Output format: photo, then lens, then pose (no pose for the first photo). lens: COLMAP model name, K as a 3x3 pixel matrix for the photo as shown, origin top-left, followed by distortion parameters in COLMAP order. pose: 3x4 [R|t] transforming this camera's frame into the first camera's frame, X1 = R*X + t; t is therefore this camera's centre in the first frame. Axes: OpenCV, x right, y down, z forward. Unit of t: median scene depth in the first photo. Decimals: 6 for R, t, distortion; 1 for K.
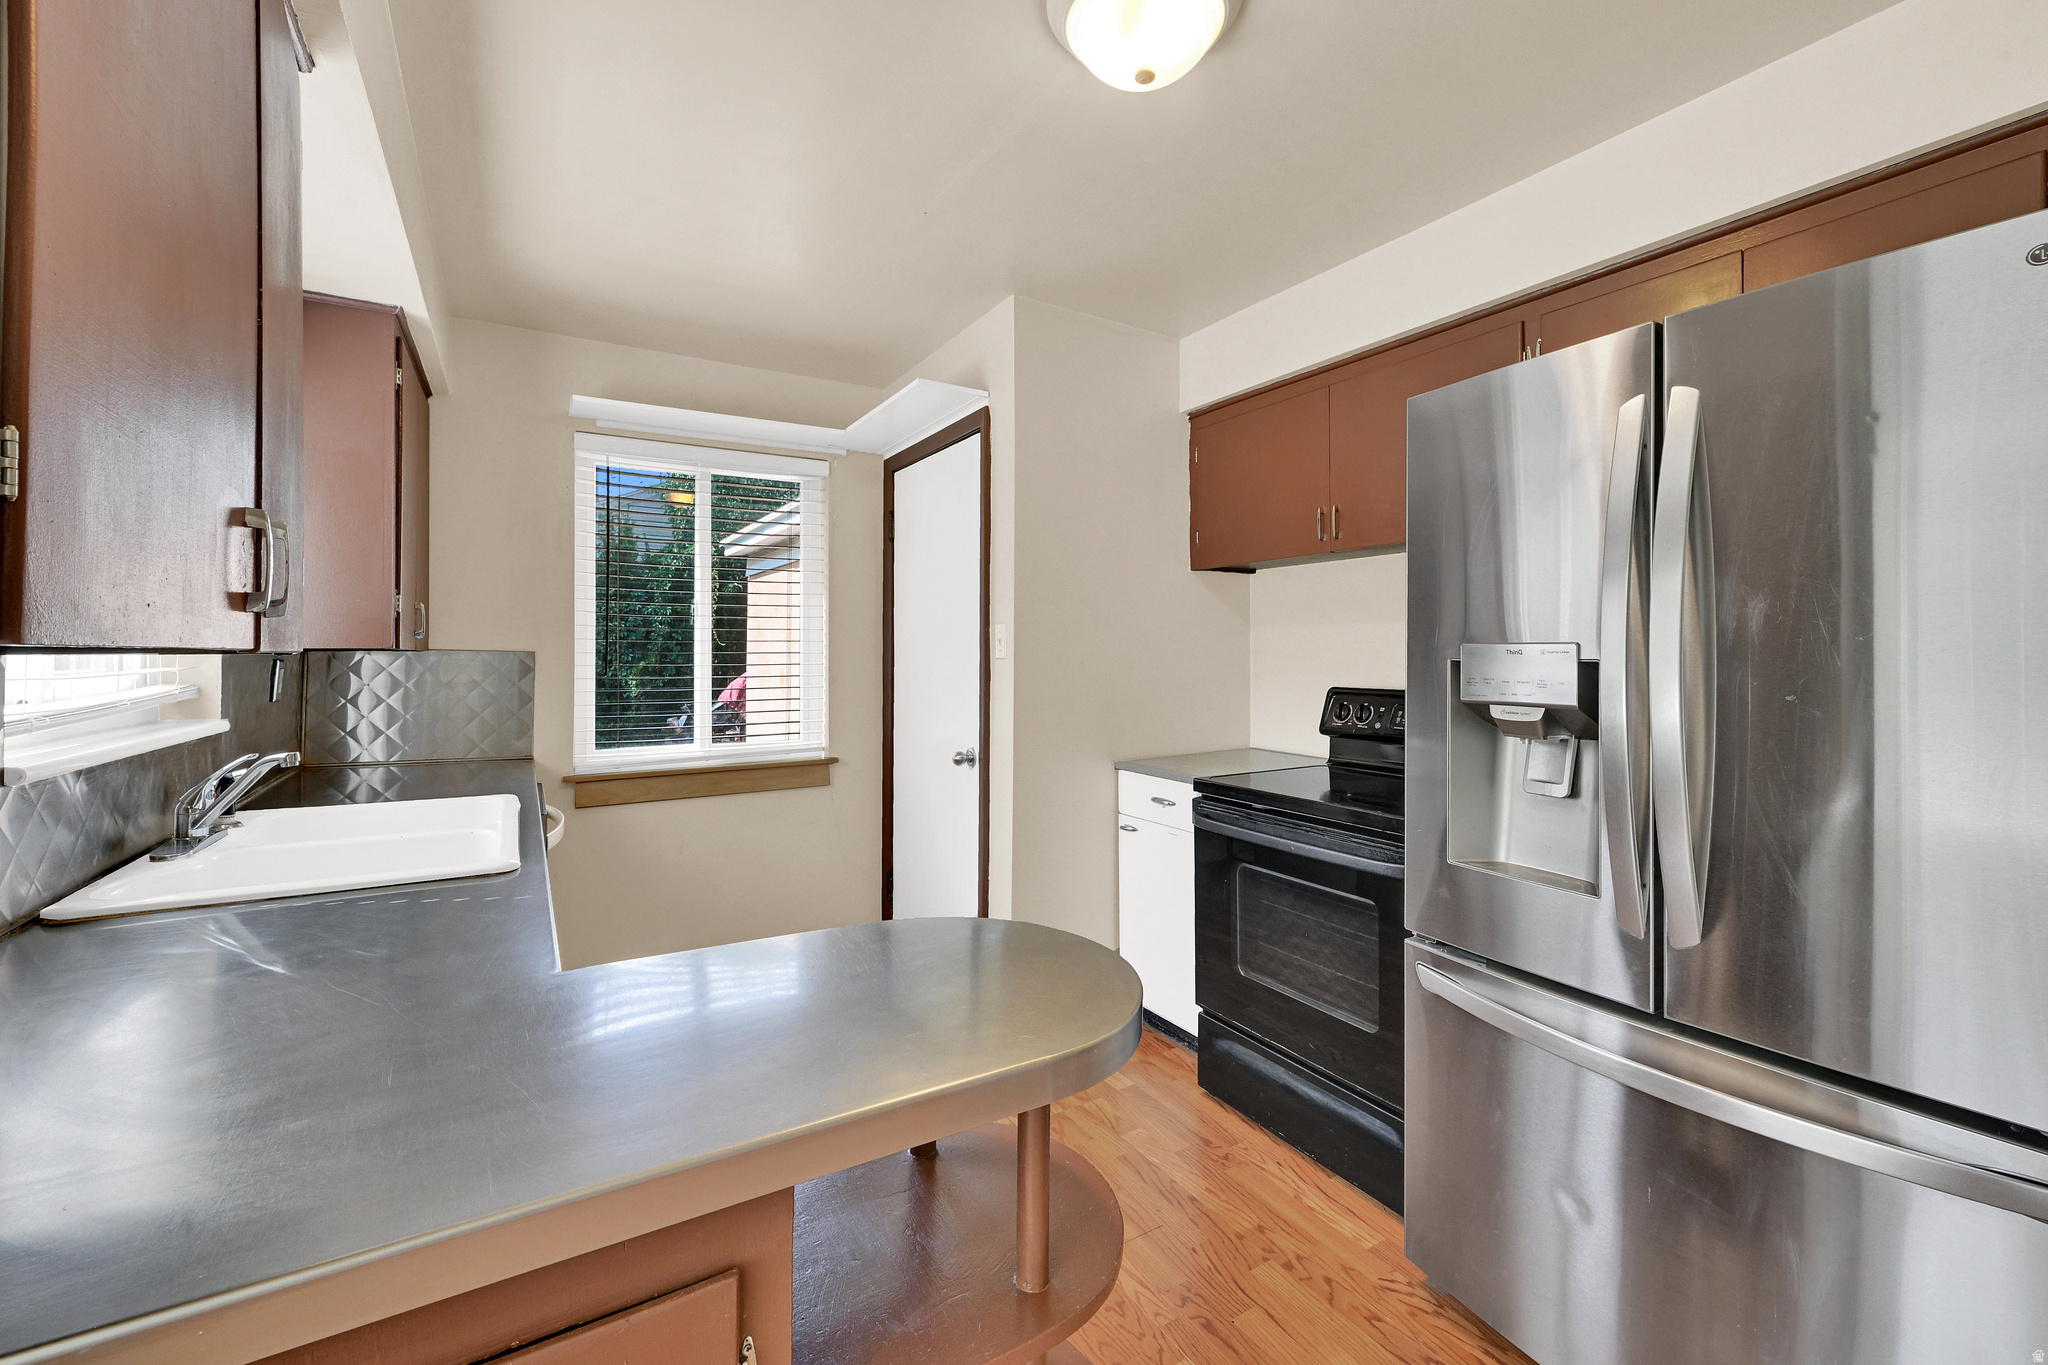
lens RADIAL K [[826.7, 0, 1024.7], [0, 826.7, 667.7], [0, 0, 1]] dist [-0.000242, 0.000726]
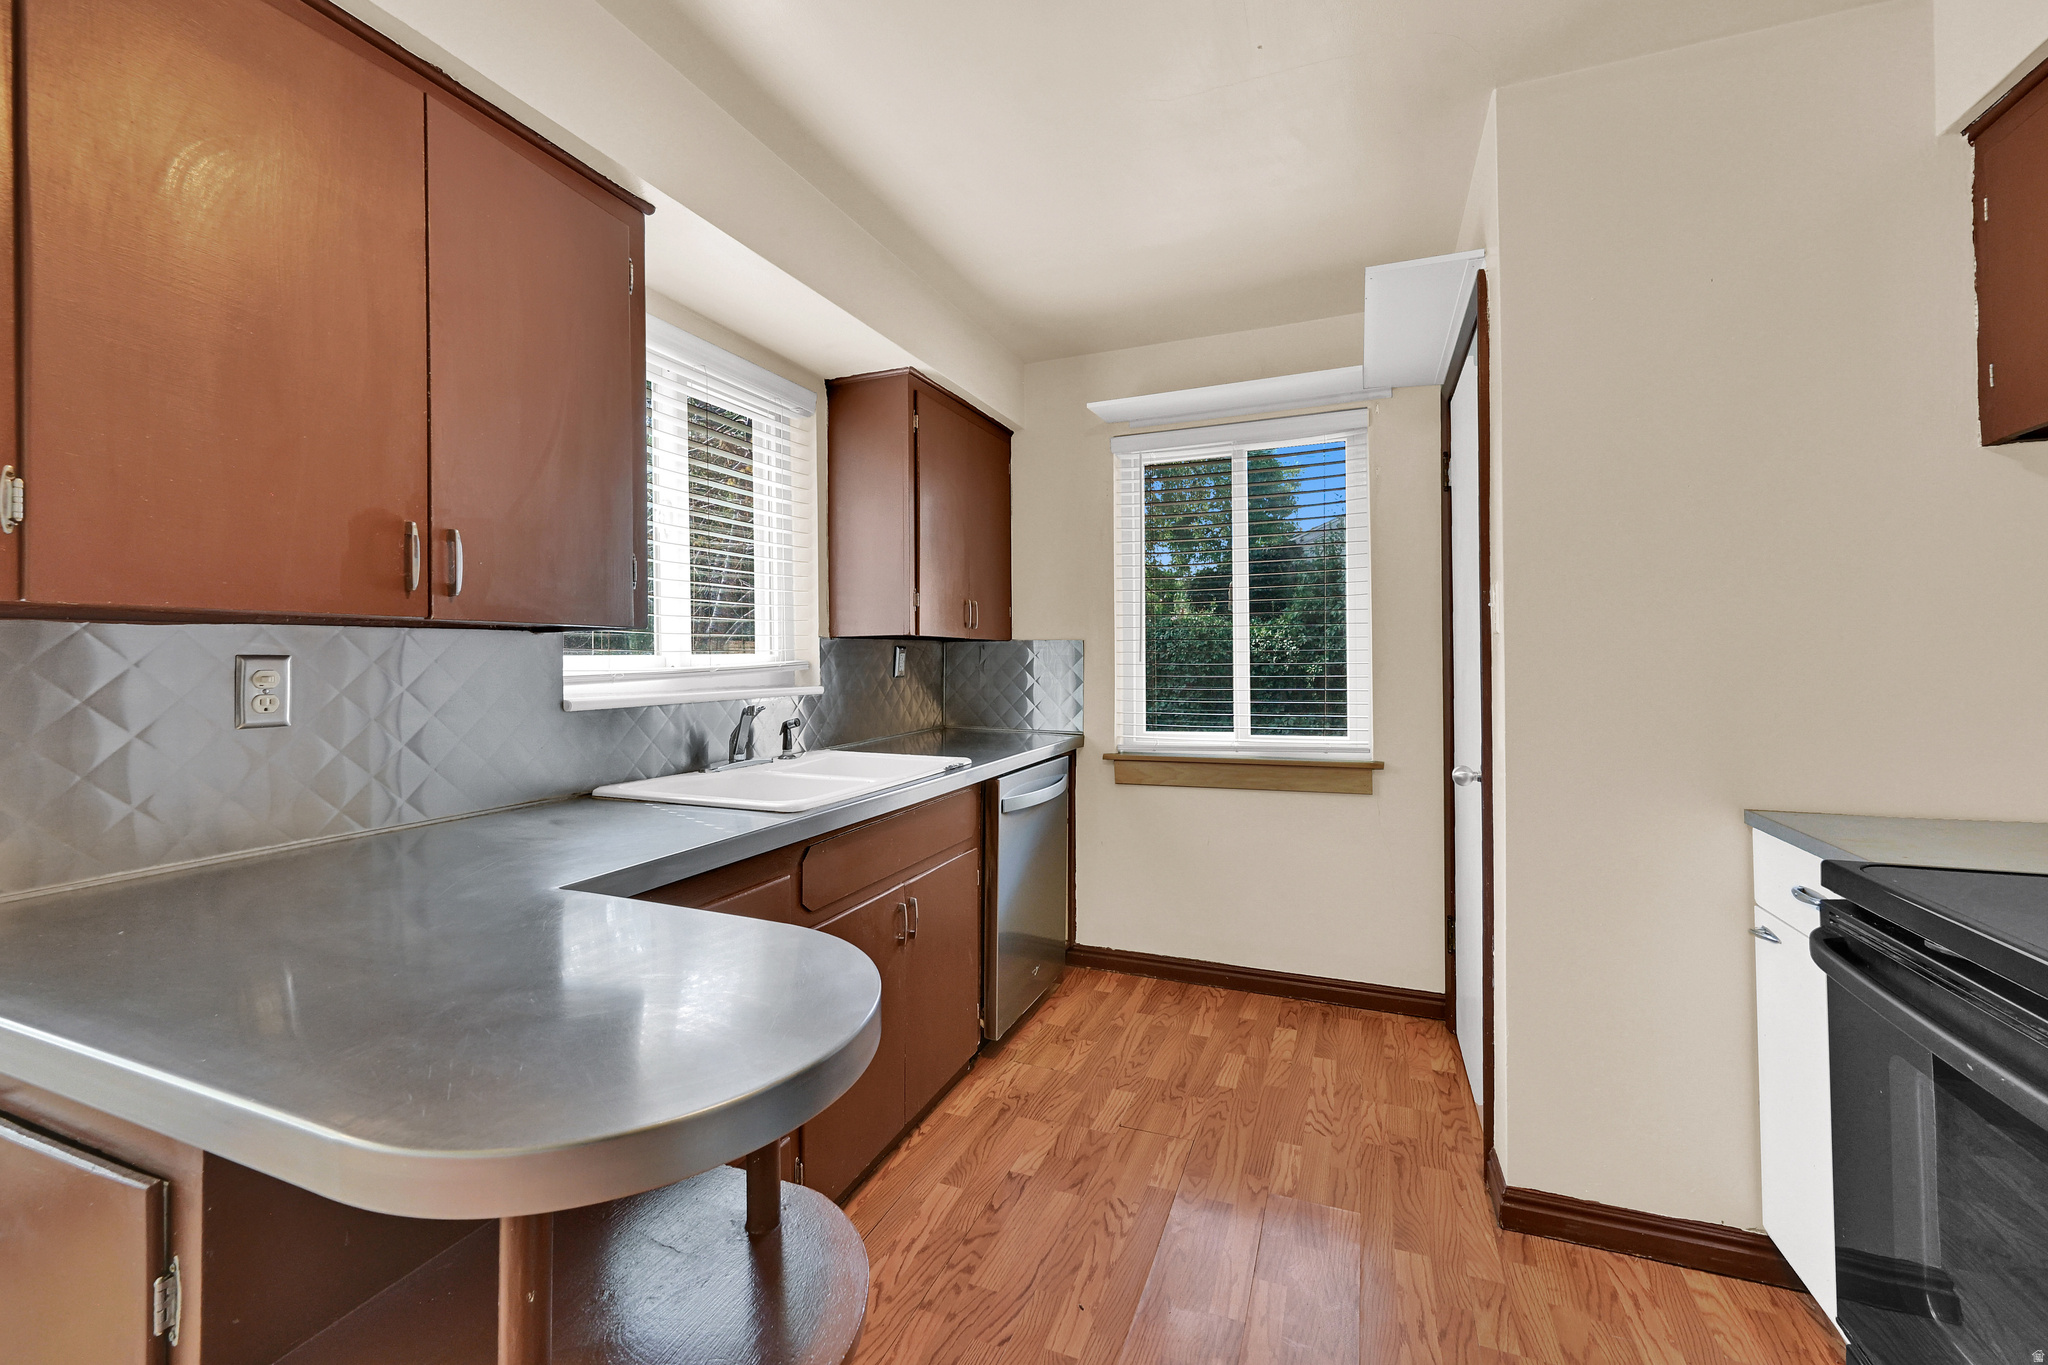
lens RADIAL K [[826.7, 0, 1019.2], [0, 826.7, 661.0], [0, 0, 1]] dist [-0.000242, 0.000726]
pose [[0.597737, -0.002489, -0.801689, 0.242130], [-0.000964, 0.999992, -0.003823, 0.012430], [0.801692, 0.003058, 0.597730, 0.237337]]
